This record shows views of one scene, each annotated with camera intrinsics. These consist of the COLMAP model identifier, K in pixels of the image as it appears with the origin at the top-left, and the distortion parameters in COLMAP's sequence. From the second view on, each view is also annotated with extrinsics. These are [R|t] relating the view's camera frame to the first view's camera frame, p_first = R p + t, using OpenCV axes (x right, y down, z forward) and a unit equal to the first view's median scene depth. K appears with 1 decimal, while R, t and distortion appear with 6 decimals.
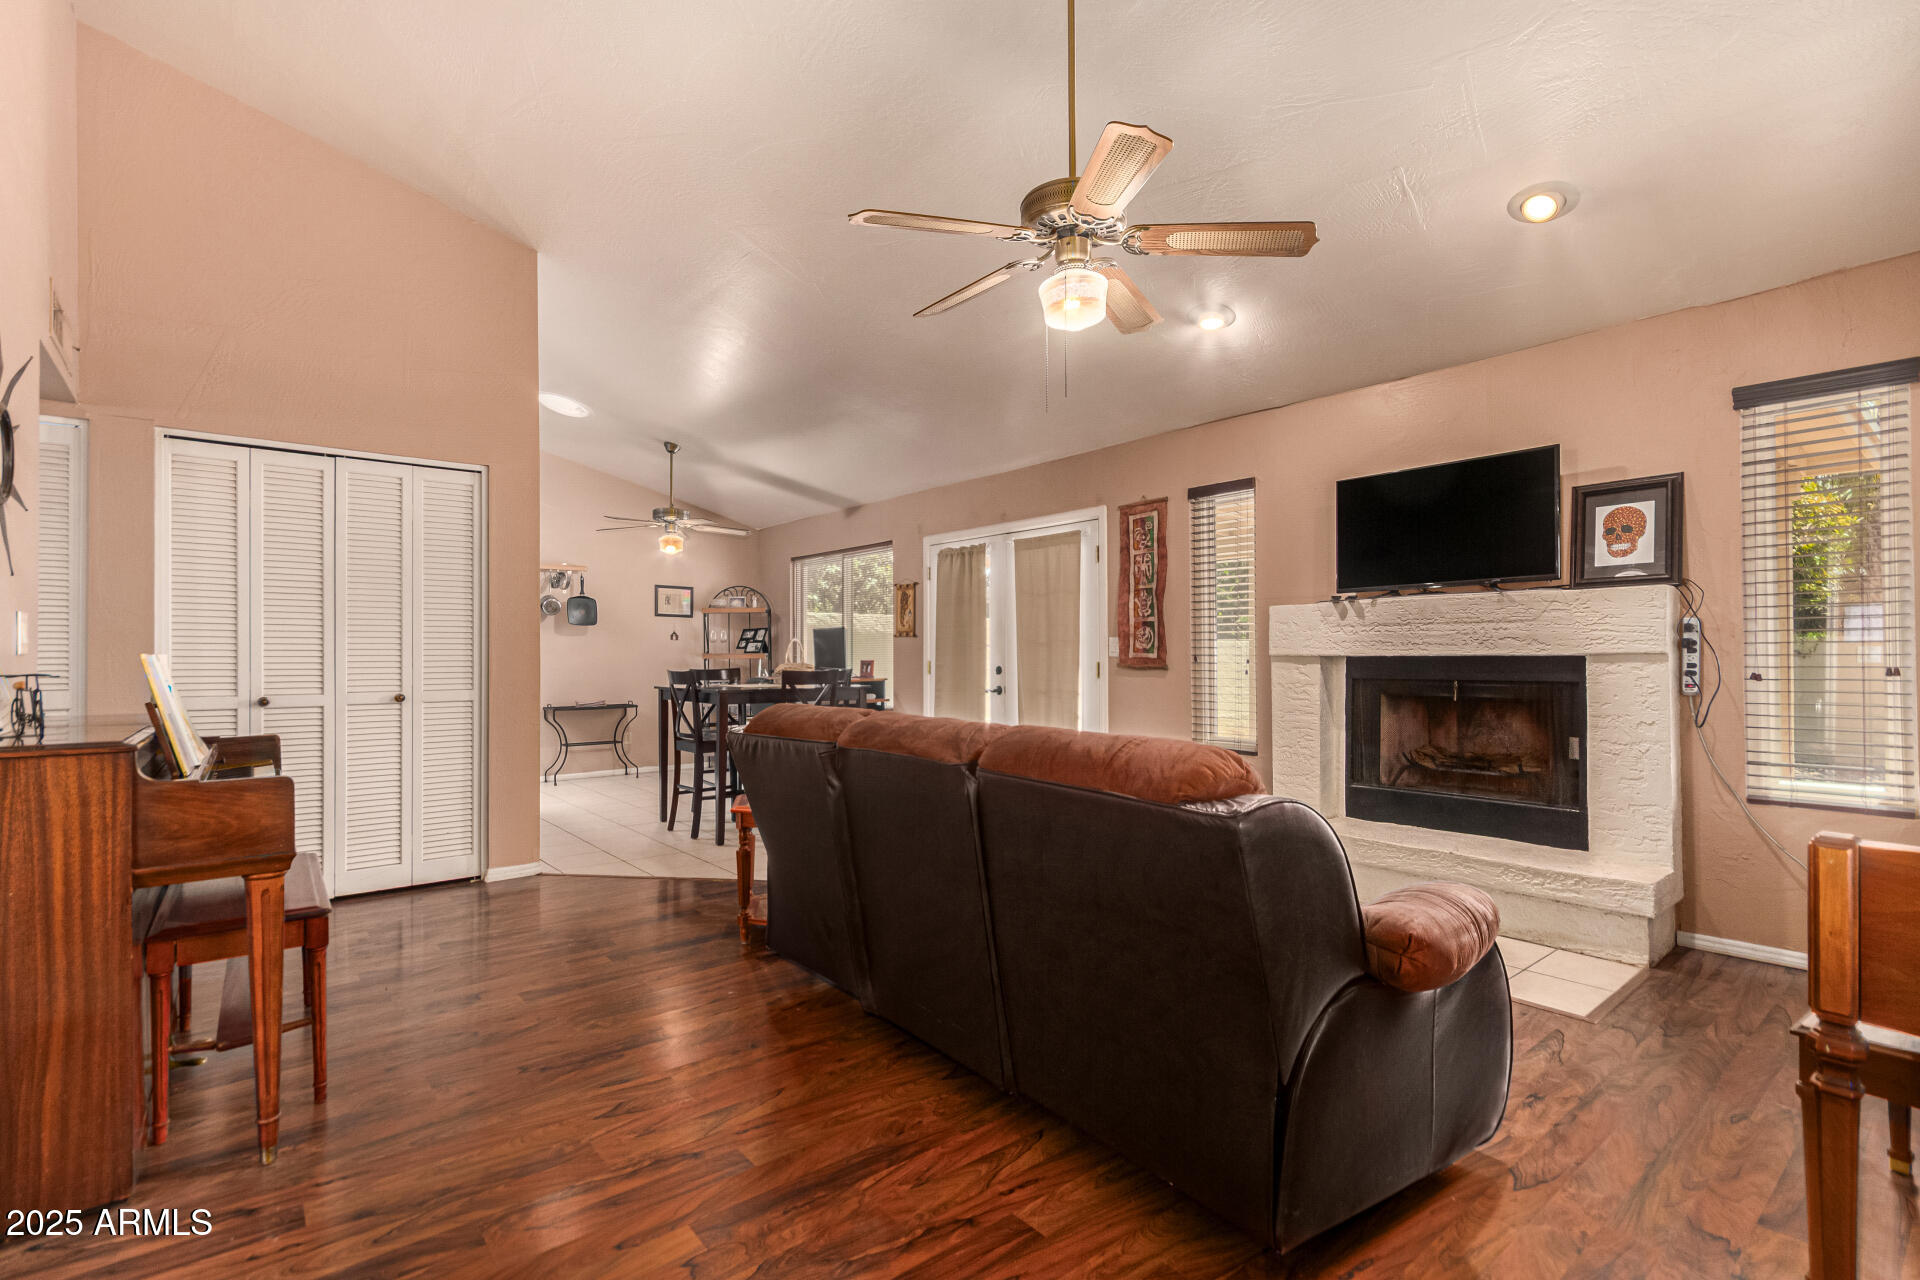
lens RADIAL K [[890.1, 0, 958.8], [0, 890.1, 651.9], [0, 0, 1]] dist [-0.003305, 0.000666]
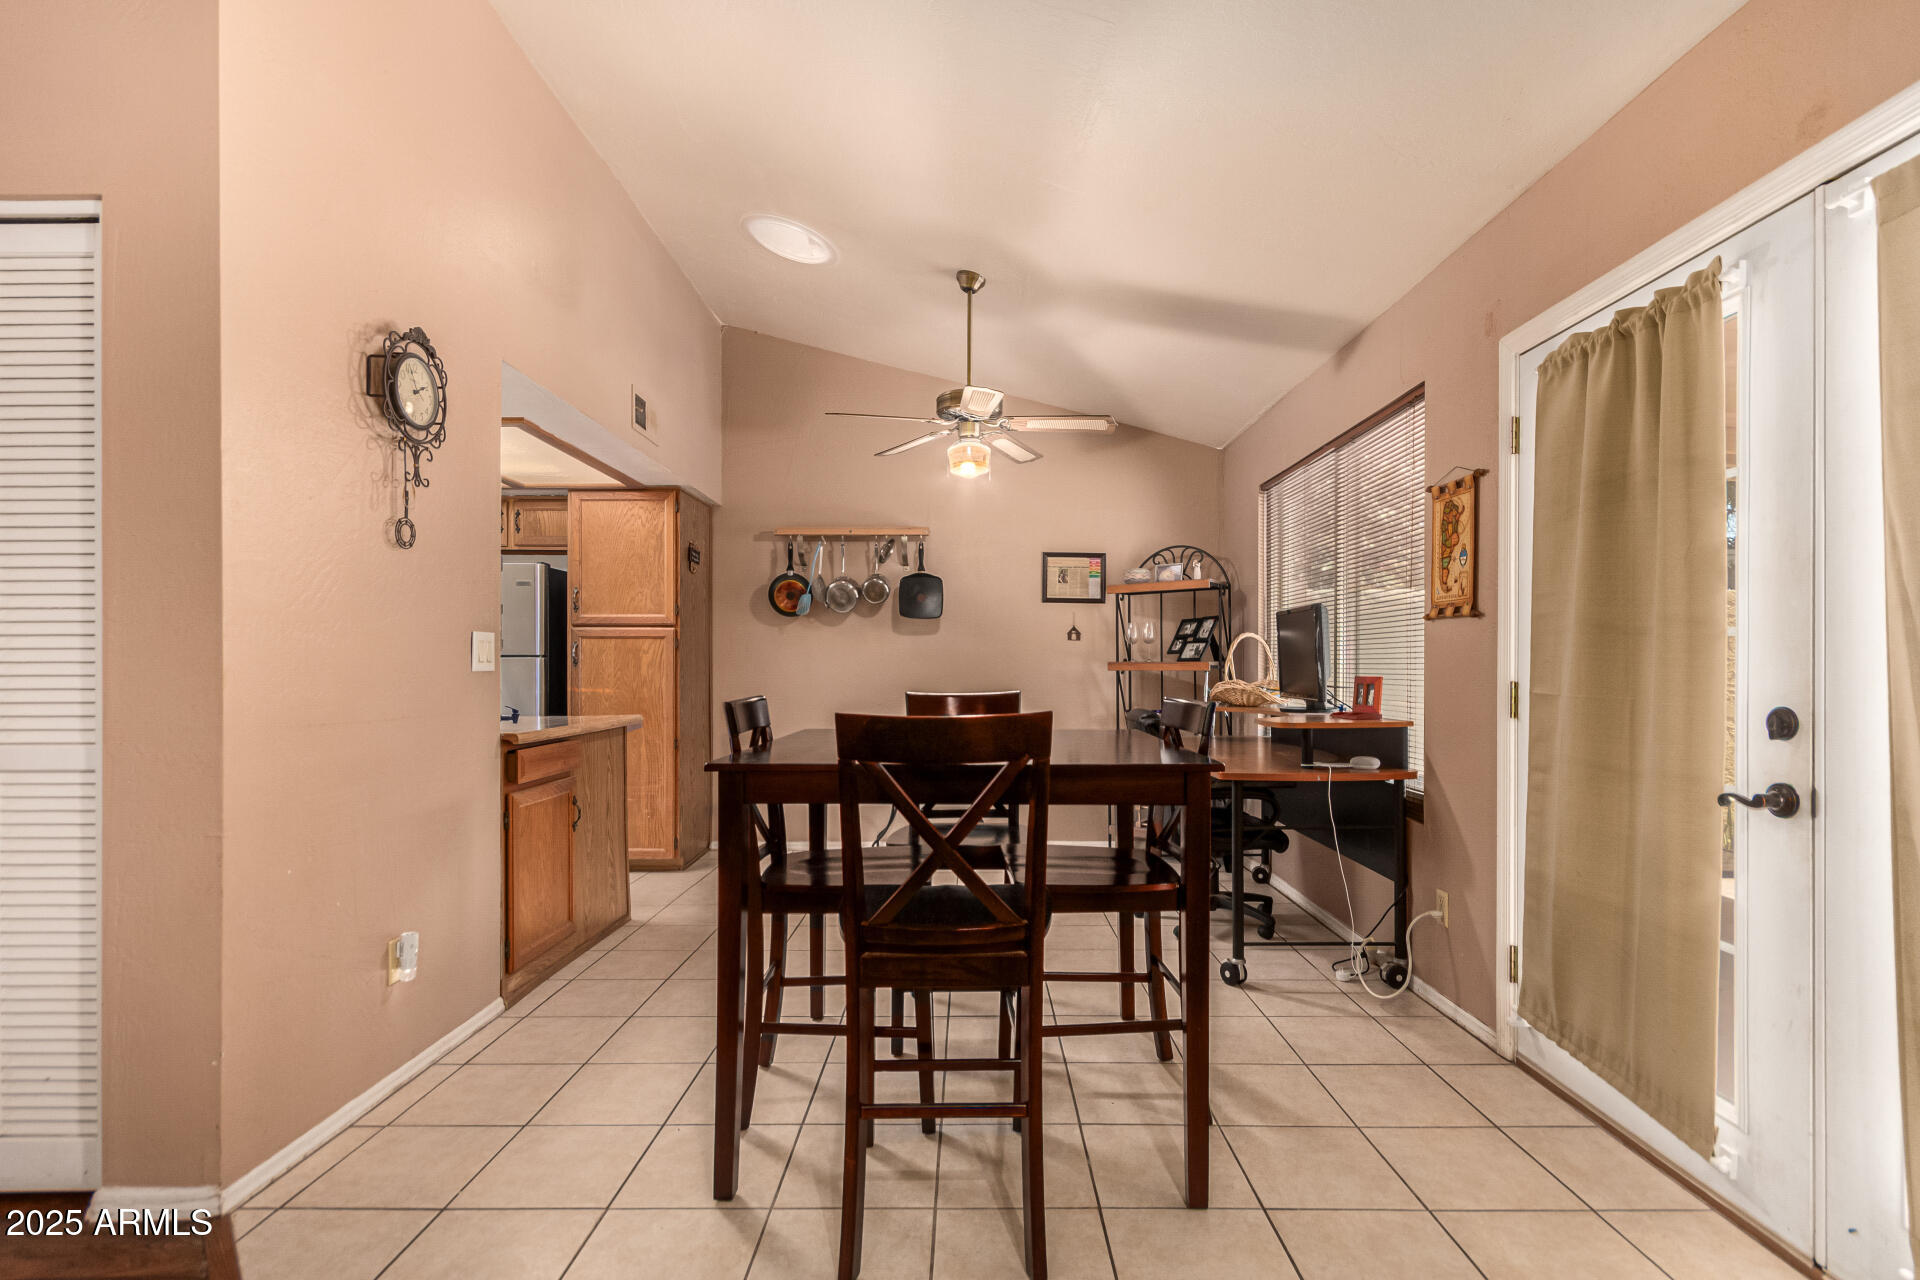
lens RADIAL K [[890.1, 0, 972.2], [0, 890.1, 669.0], [0, 0, 1]] dist [-0.003305, 0.000666]
pose [[0.776701, 0.005386, -0.629846, 0.021611], [0.000033, 0.999963, 0.008593, 0.002052], [0.629869, -0.006695, 0.776672, 0.572305]]
